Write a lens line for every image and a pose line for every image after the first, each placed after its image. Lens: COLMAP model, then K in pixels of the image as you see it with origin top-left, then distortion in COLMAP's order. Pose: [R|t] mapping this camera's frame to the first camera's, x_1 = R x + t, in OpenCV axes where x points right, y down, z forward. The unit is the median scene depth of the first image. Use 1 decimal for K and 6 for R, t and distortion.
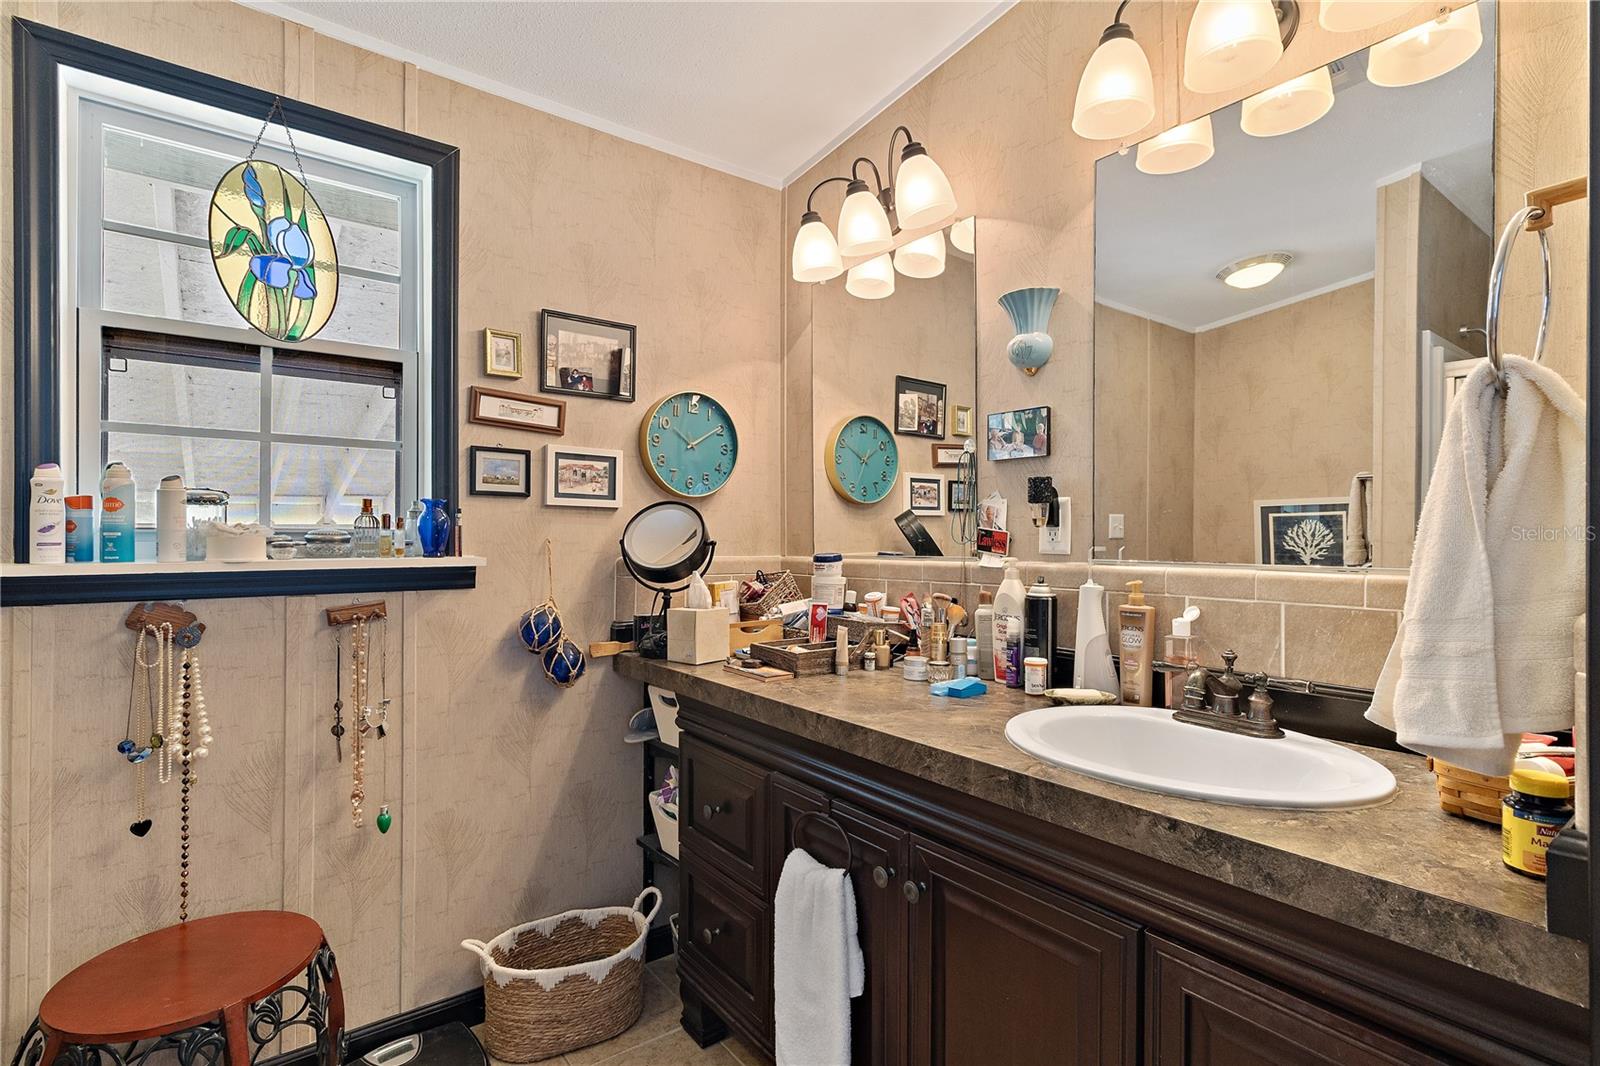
lens RADIAL K [[766.3, 0, 800.0], [0, 766.3, 533.0], [0, 0, 1]] dist [-0.000557, 0.000199]
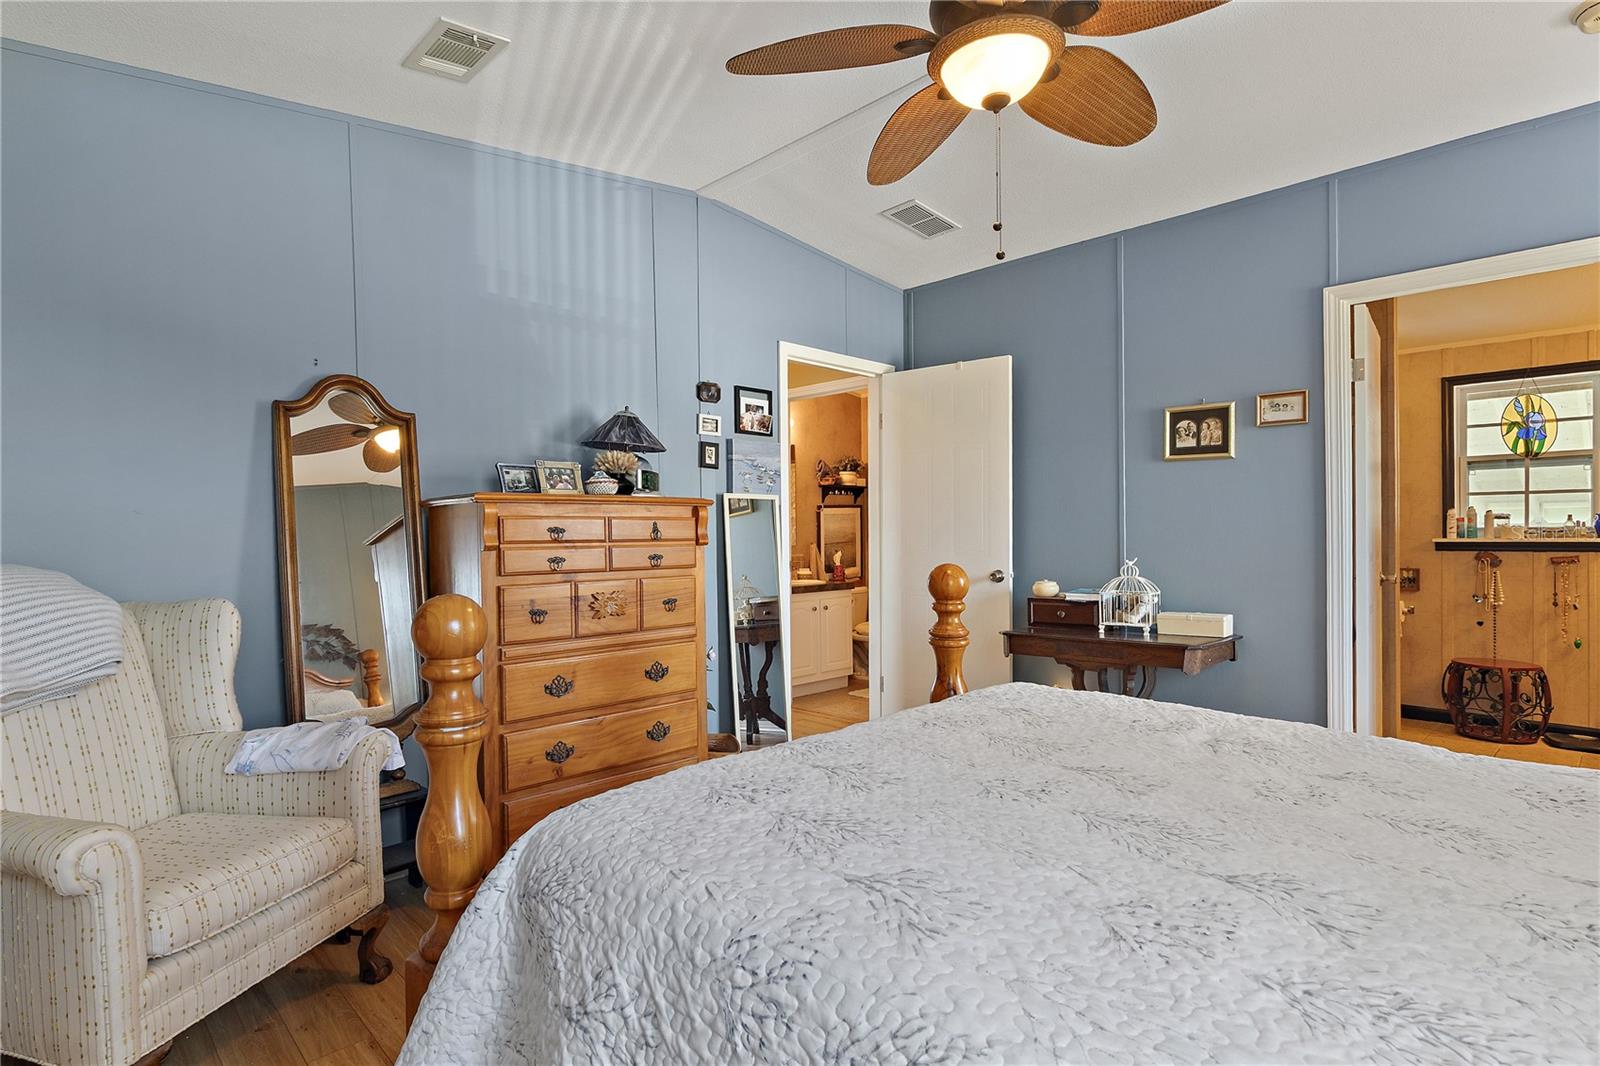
lens RADIAL K [[796.1, 0, 800.0], [0, 796.1, 533.0], [0, 0, 1]] dist [0.000554, 0.000469]
pose [[0.123300, -0.000597, -0.992369, 1.921356], [0.010409, 0.999946, 0.000691, -0.014031], [0.992315, -0.010414, 0.123299, -2.042703]]
